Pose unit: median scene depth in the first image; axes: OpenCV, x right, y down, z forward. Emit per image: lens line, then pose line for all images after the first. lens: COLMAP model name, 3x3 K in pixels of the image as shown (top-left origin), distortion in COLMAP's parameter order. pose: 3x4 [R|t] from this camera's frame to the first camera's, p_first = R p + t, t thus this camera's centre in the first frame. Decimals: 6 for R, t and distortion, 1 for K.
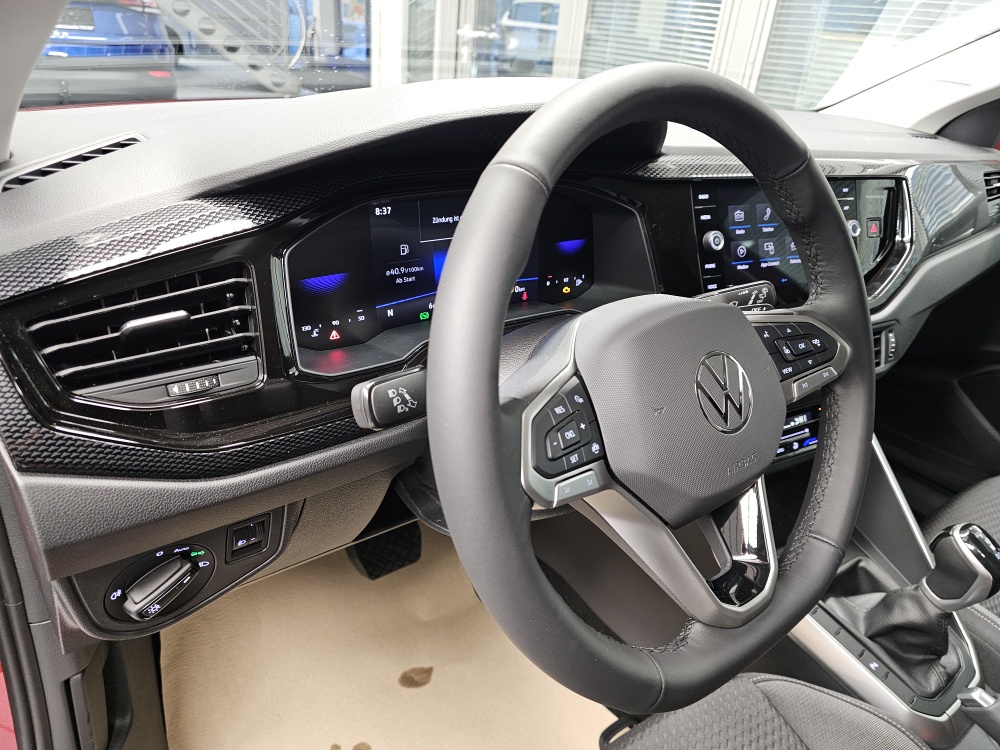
lens RADIAL K [[676.8, 0, 515.3], [0, 676.8, 391.3], [0, 0, 1]] dist [0.044971, -0.041113]
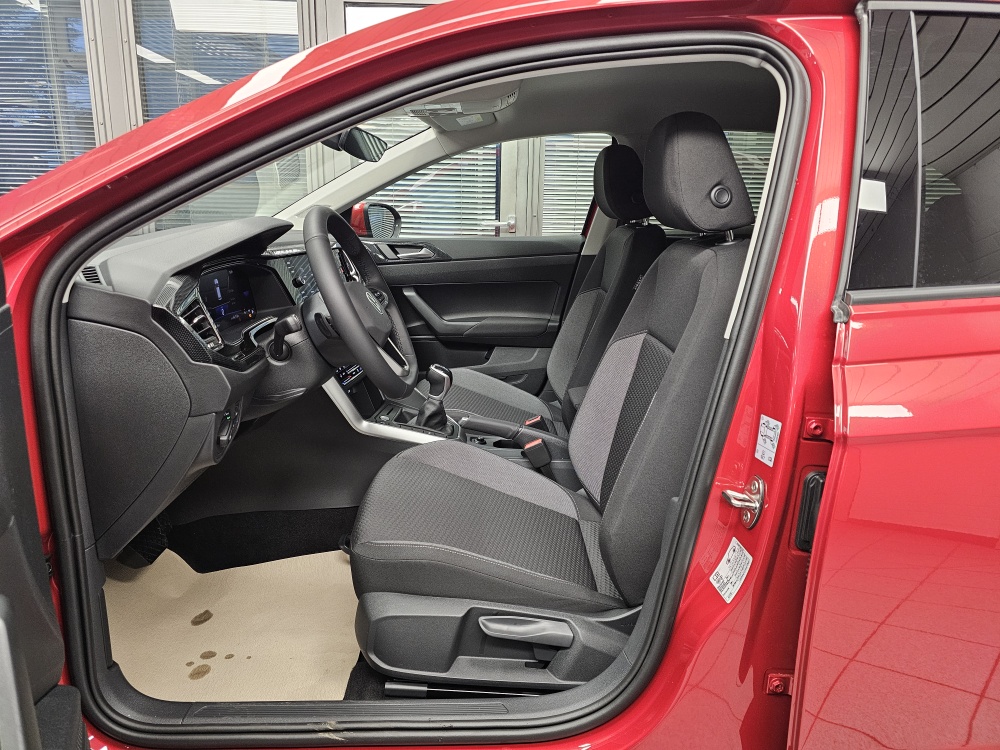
lens RADIAL K [[667.6, 0, 502.7], [0, 667.6, 367.9], [0, 0, 1]] dist [0.085169, -0.083189]
pose [[0.584659, -0.272952, 0.763984, -1.087354], [0.416555, 0.909091, 0.006016, 0.300991], [-0.696173, 0.314724, 0.645208, -0.775784]]
